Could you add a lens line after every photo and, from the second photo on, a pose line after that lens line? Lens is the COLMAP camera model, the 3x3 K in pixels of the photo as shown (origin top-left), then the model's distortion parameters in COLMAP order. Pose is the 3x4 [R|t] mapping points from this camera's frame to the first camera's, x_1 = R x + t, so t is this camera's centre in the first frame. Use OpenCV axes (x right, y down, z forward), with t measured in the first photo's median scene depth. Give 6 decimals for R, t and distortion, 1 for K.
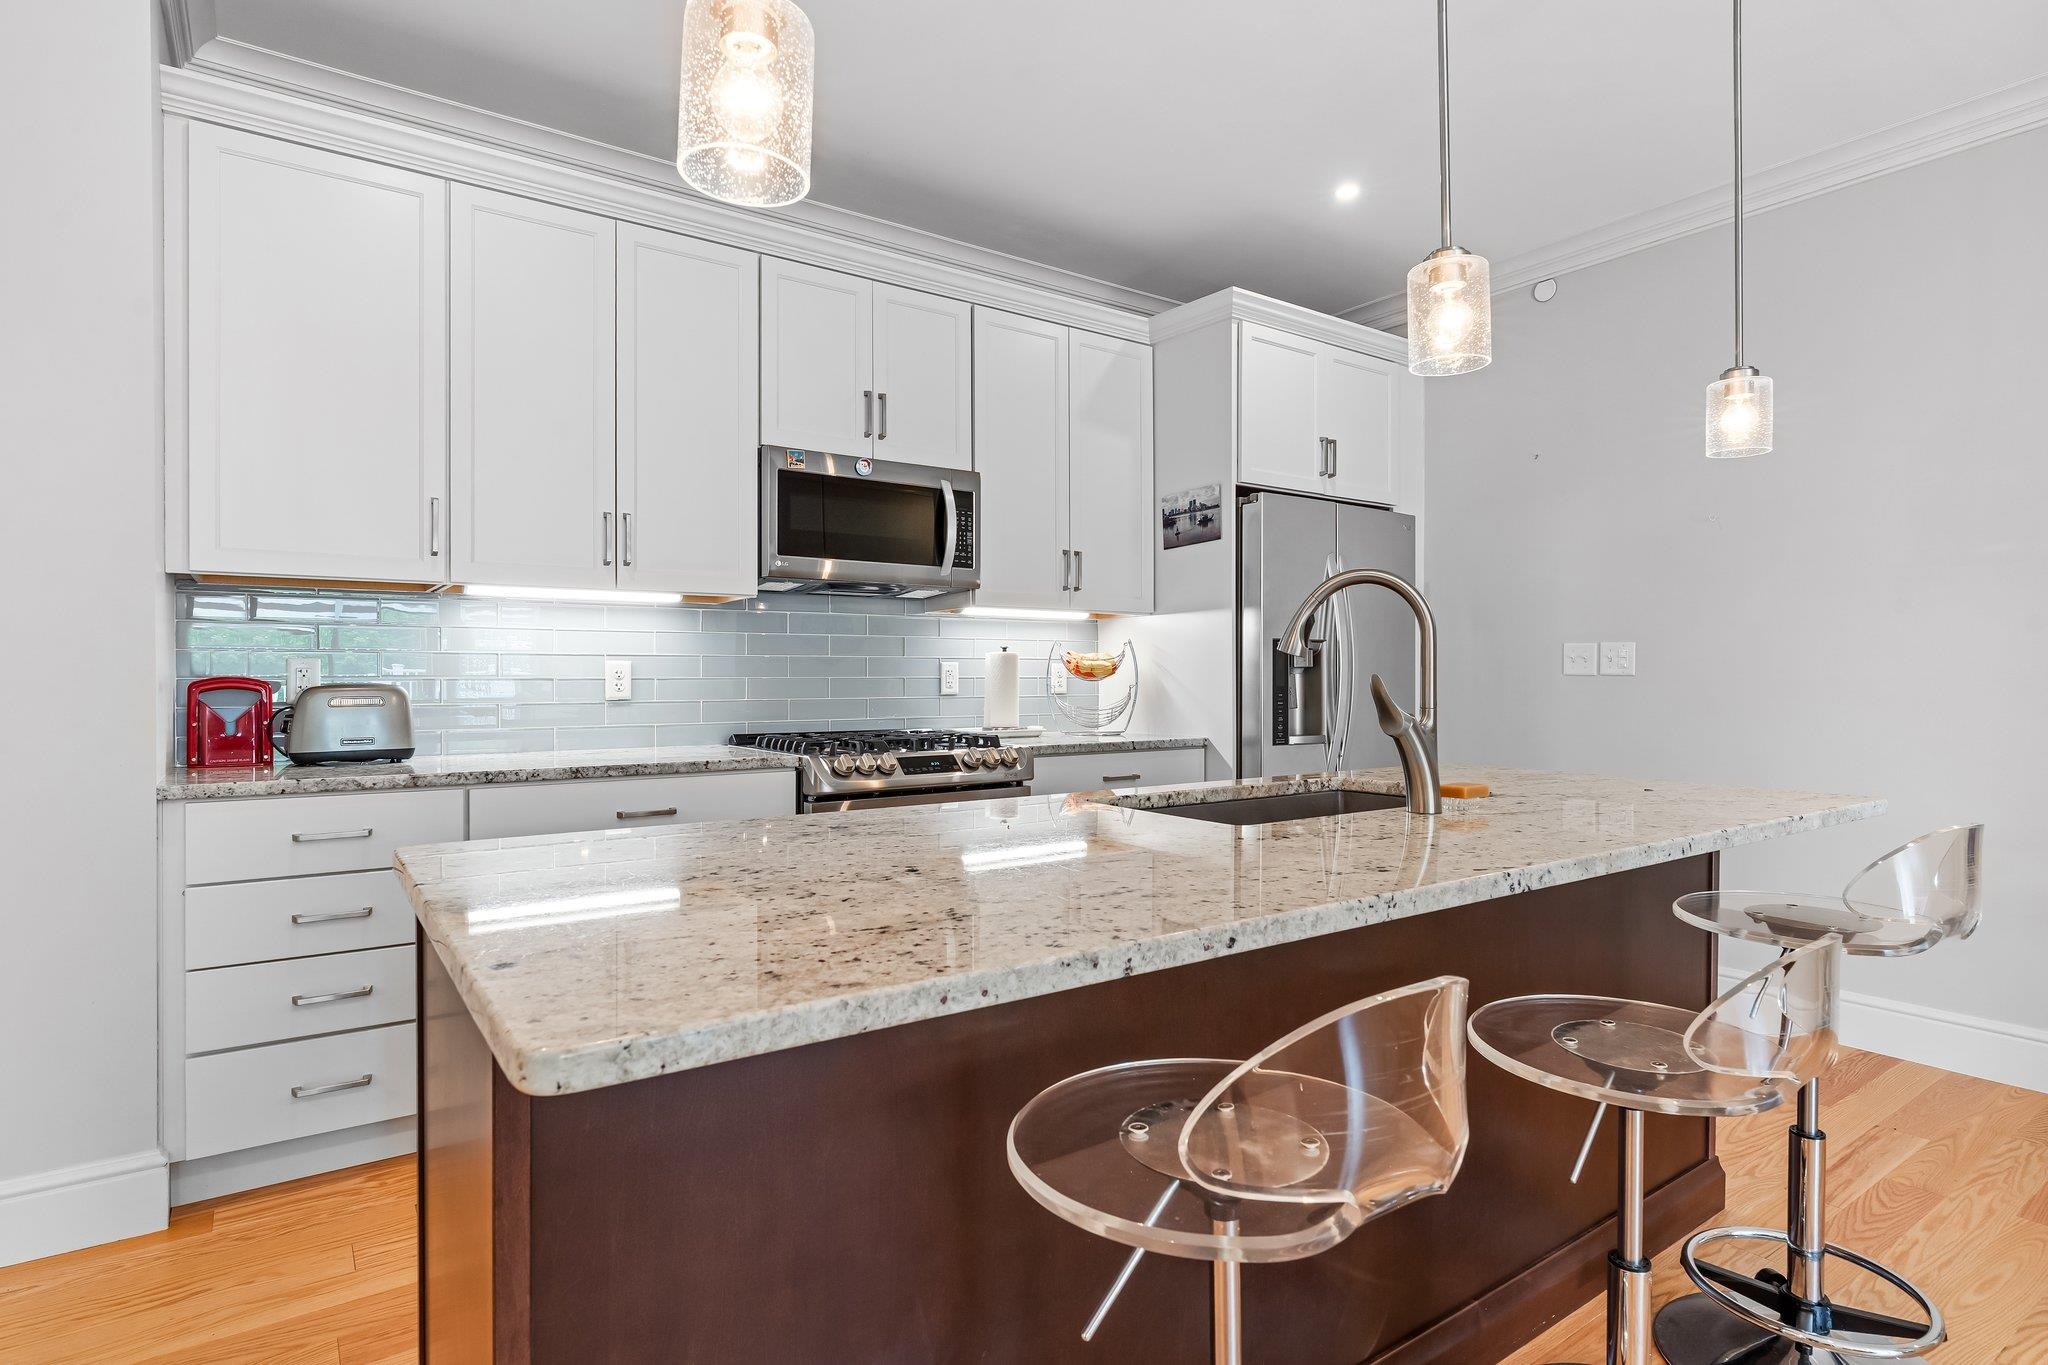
lens RADIAL K [[1067.6, 0, 1030.1], [0, 1067.6, 677.2], [0, 0, 1]] dist [-0.003380, 0.000518]
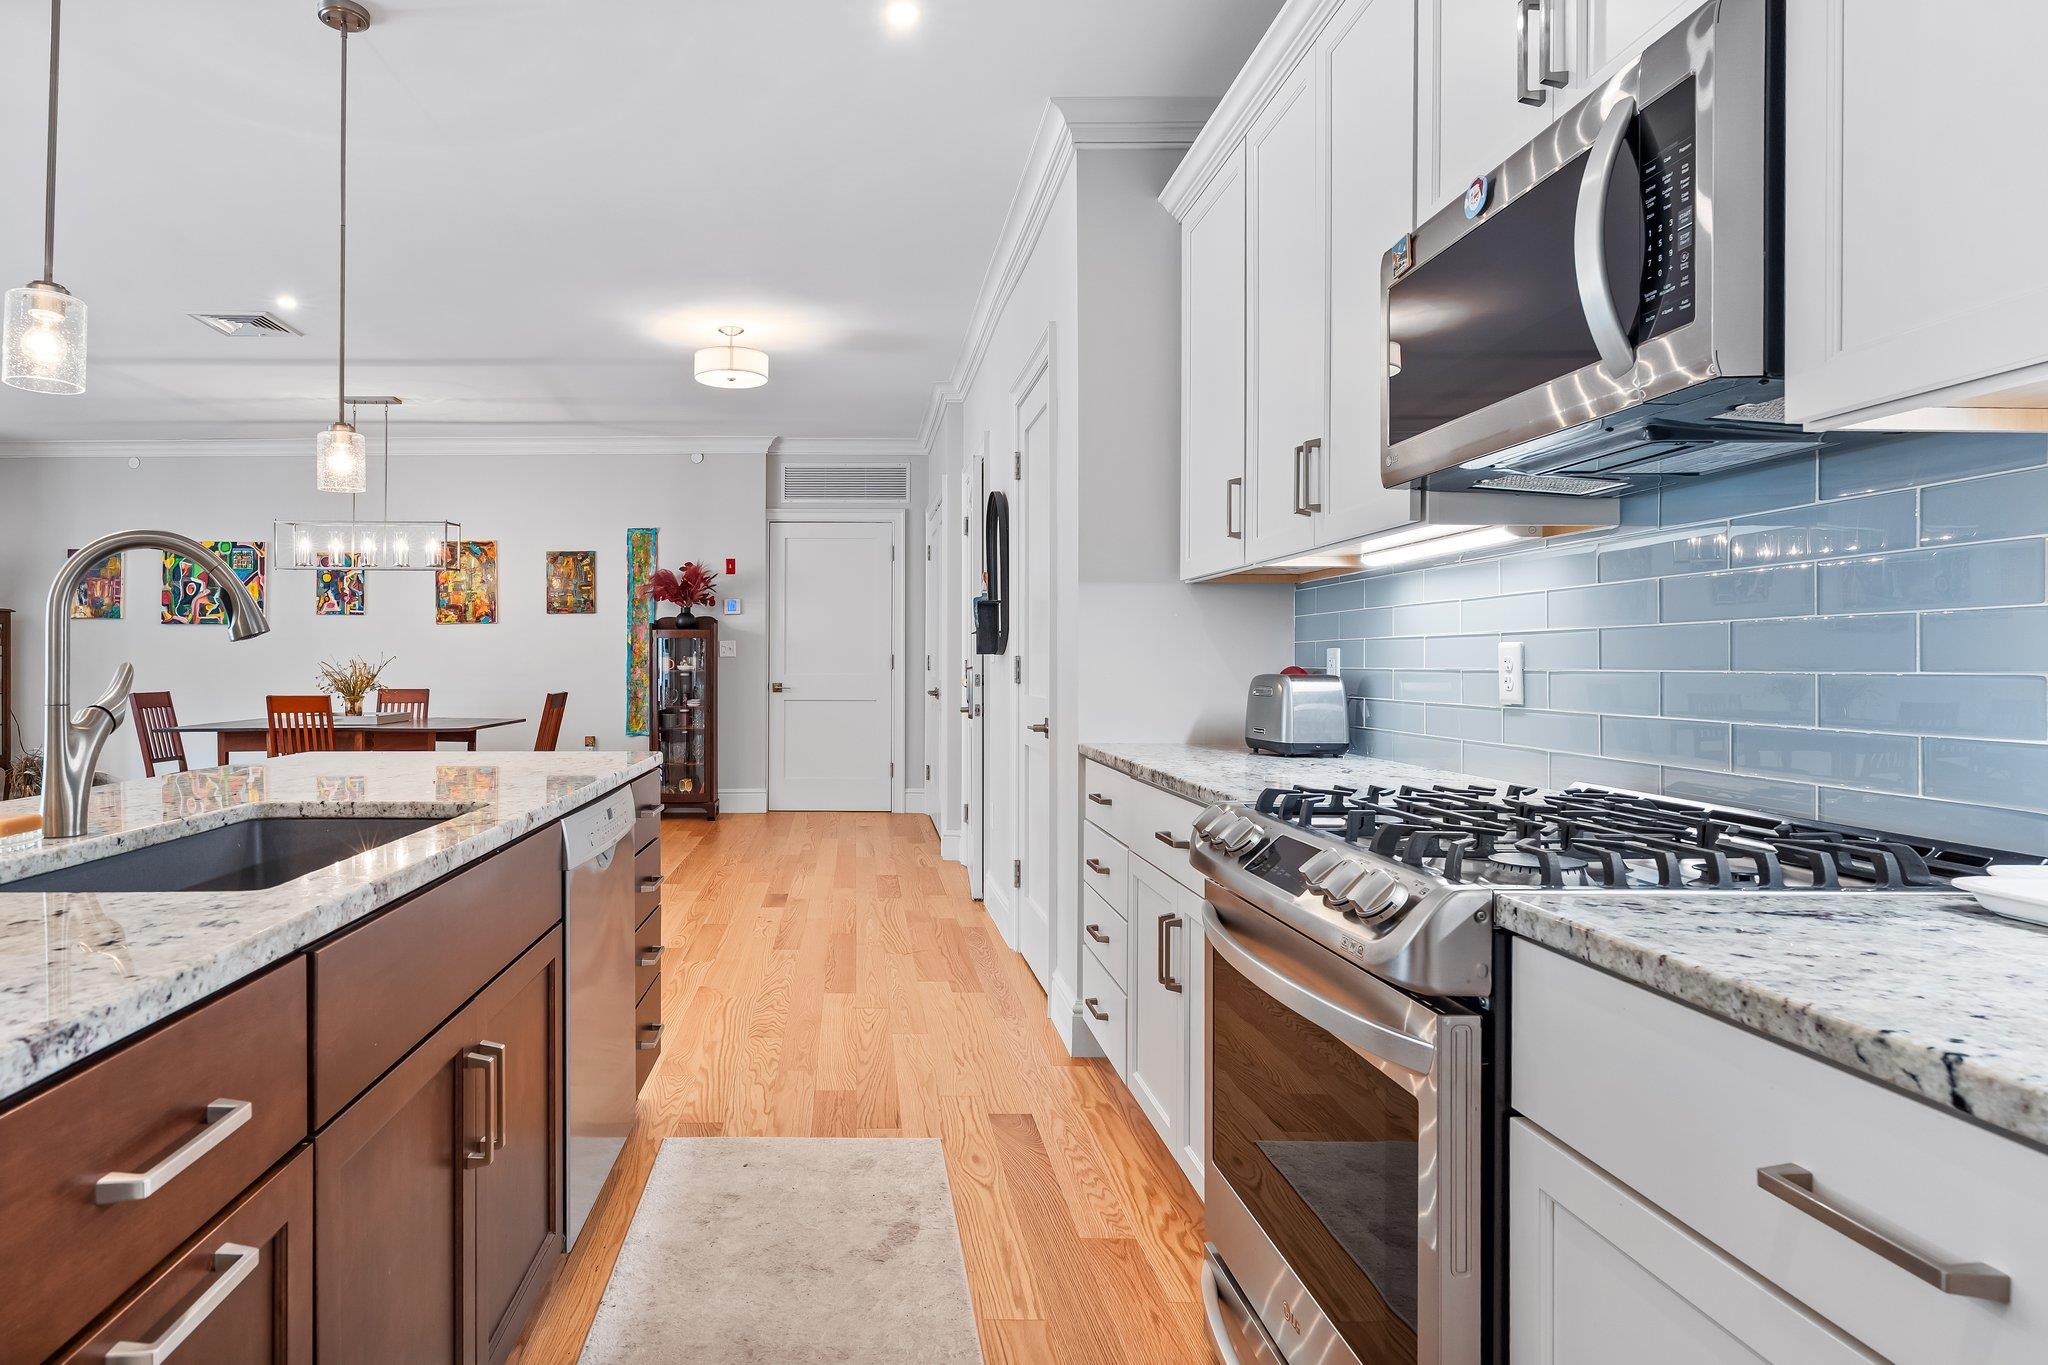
lens RADIAL K [[1149.0, 0, 832.6], [0, 1149.0, 661.1], [0, 0, 1]] dist [0.000317, 0.001211]
pose [[-0.592327, -0.003049, -0.805692, 0.400240], [-0.003470, 0.999993, -0.001234, -0.002585], [0.805690, 0.002065, -0.592334, 1.088218]]
